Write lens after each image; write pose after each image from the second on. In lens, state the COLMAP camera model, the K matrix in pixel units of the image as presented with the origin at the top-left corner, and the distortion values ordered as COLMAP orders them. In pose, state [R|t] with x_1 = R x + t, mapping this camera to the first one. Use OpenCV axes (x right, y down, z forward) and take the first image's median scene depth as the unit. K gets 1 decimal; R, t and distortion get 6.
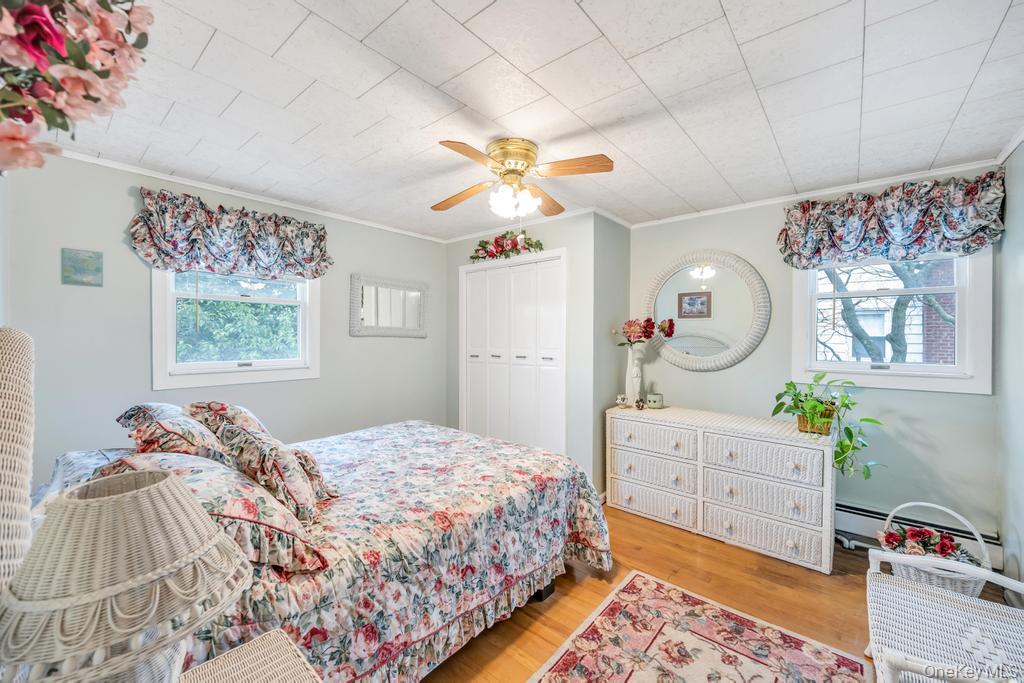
lens RADIAL K [[405.1, 0, 513.4], [0, 405.1, 339.1], [0, 0, 1]] dist [-0.000054, -0.000108]
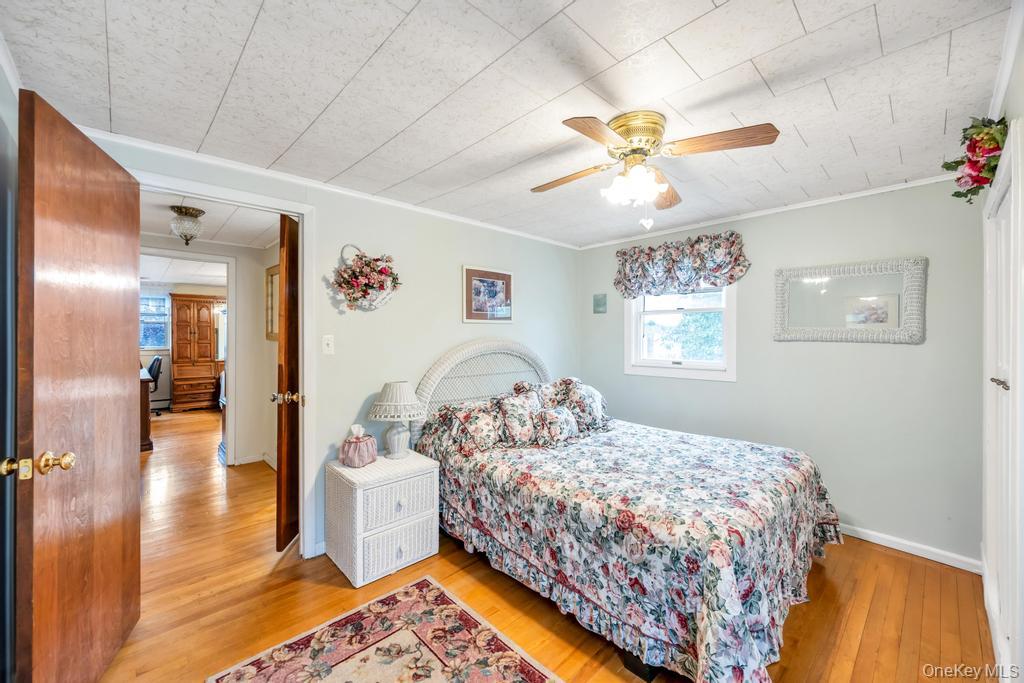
lens RADIAL K [[405.1, 0, 513.4], [0, 405.1, 339.1], [0, 0, 1]] dist [-0.000054, -0.000108]
pose [[-0.099479, 0.000019, -0.995040, 0.924484], [-0.006490, 0.999979, 0.000668, -0.012803], [0.995019, 0.006524, -0.099477, 0.870895]]
